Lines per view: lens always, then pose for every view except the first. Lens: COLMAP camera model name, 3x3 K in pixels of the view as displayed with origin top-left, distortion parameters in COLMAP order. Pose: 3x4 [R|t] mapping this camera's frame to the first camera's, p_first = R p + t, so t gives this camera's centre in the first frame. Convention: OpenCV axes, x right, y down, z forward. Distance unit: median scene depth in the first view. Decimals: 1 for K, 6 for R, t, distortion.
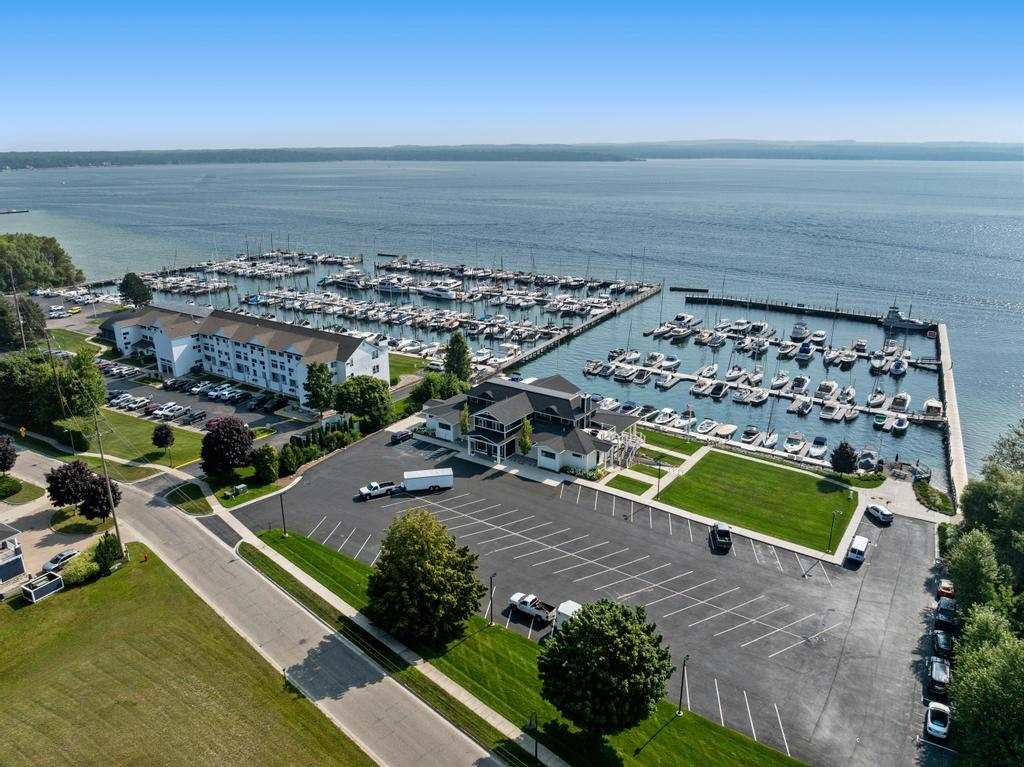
lens RADIAL K [[714.5, 0, 508.8], [0, 714.5, 382.9], [0, 0, 1]] dist [-0.038823, -0.006676]
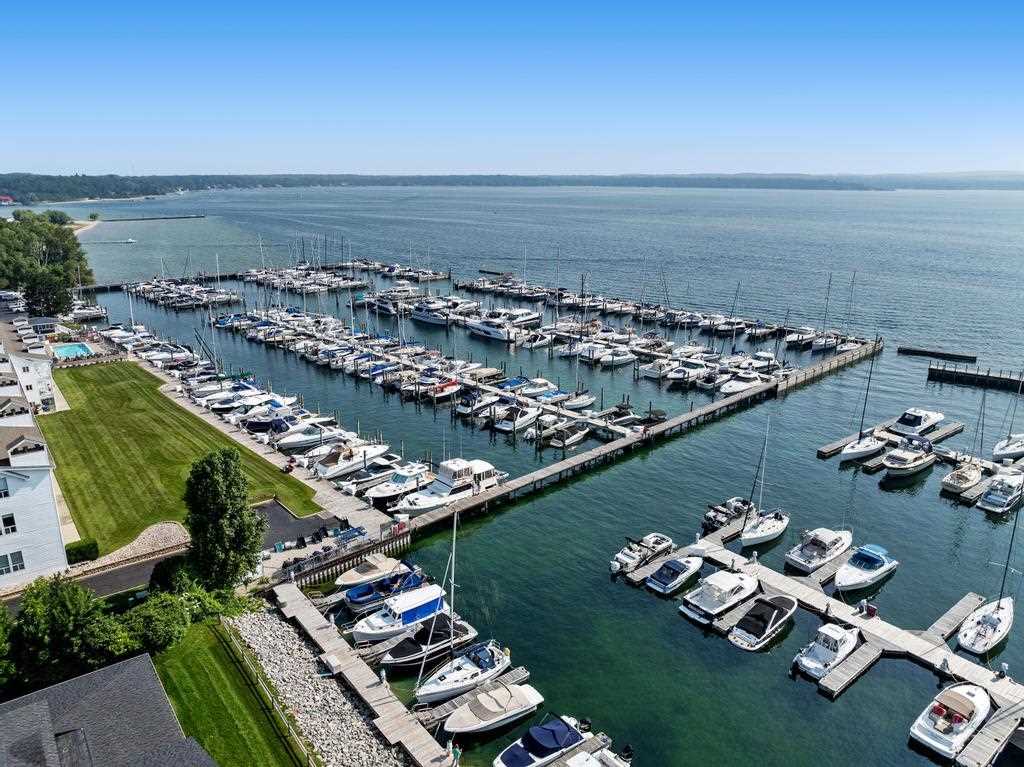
lens RADIAL K [[714.5, 0, 518.0], [0, 714.5, 383.7], [0, 0, 1]] dist [-0.038823, -0.006676]
pose [[0.955998, 0.087044, -0.280162, 0.113475], [-0.097952, 0.994874, -0.025141, -0.071730], [0.276537, 0.051477, 0.959624, 0.453073]]
